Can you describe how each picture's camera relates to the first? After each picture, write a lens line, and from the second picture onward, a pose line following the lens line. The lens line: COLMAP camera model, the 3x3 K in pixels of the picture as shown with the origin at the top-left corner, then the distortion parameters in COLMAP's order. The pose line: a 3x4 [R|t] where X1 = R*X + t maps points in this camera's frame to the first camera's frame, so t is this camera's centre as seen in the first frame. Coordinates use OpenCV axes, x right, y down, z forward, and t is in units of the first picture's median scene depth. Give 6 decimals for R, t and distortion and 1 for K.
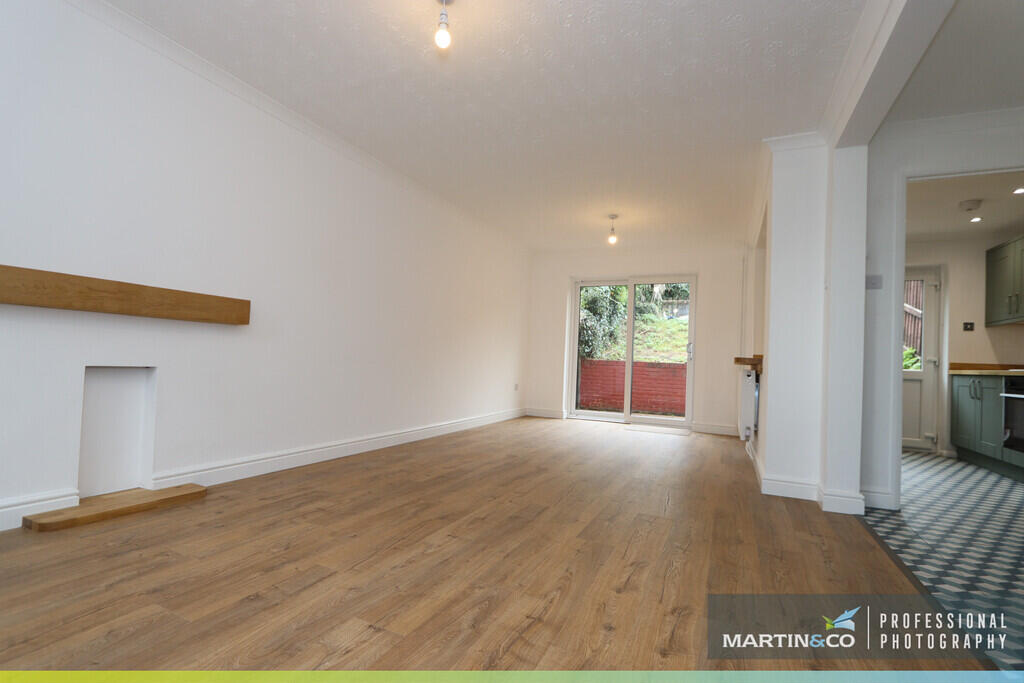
lens RADIAL K [[472.5, 0, 513.6], [0, 472.5, 348.2], [0, 0, 1]] dist [-0.019945, 0.003003]
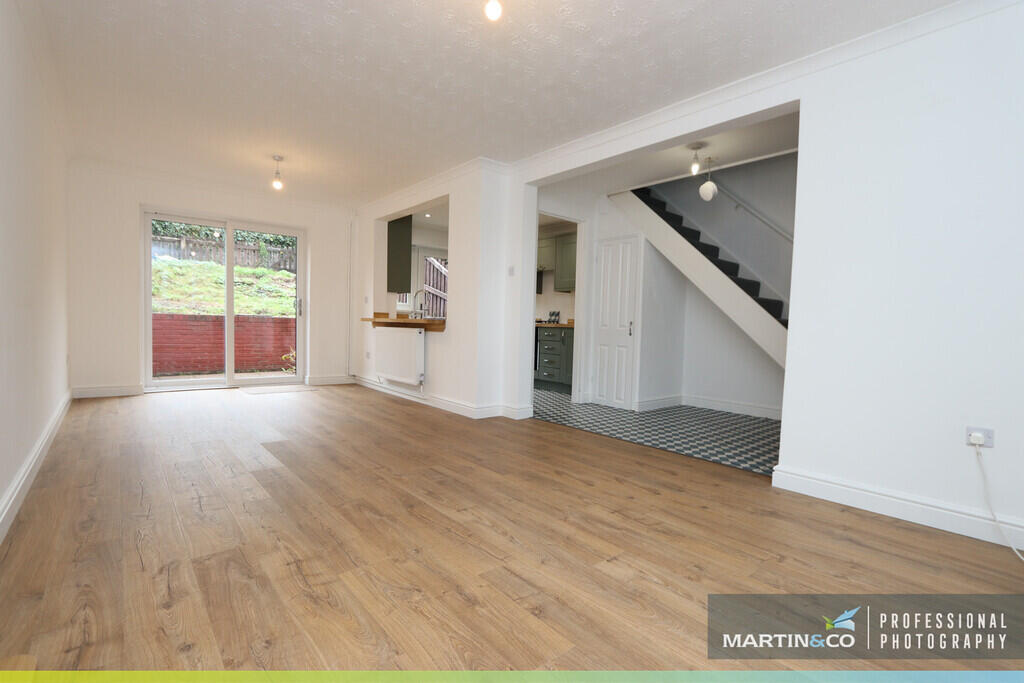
lens RADIAL K [[472.5, 0, 514.3], [0, 472.5, 343.0], [0, 0, 1]] dist [-0.019945, 0.003003]
pose [[0.418158, -0.067396, 0.905871, -0.751280], [-0.035079, 0.995302, 0.090243, -0.050953], [-0.907697, -0.069513, 0.413829, 0.364902]]
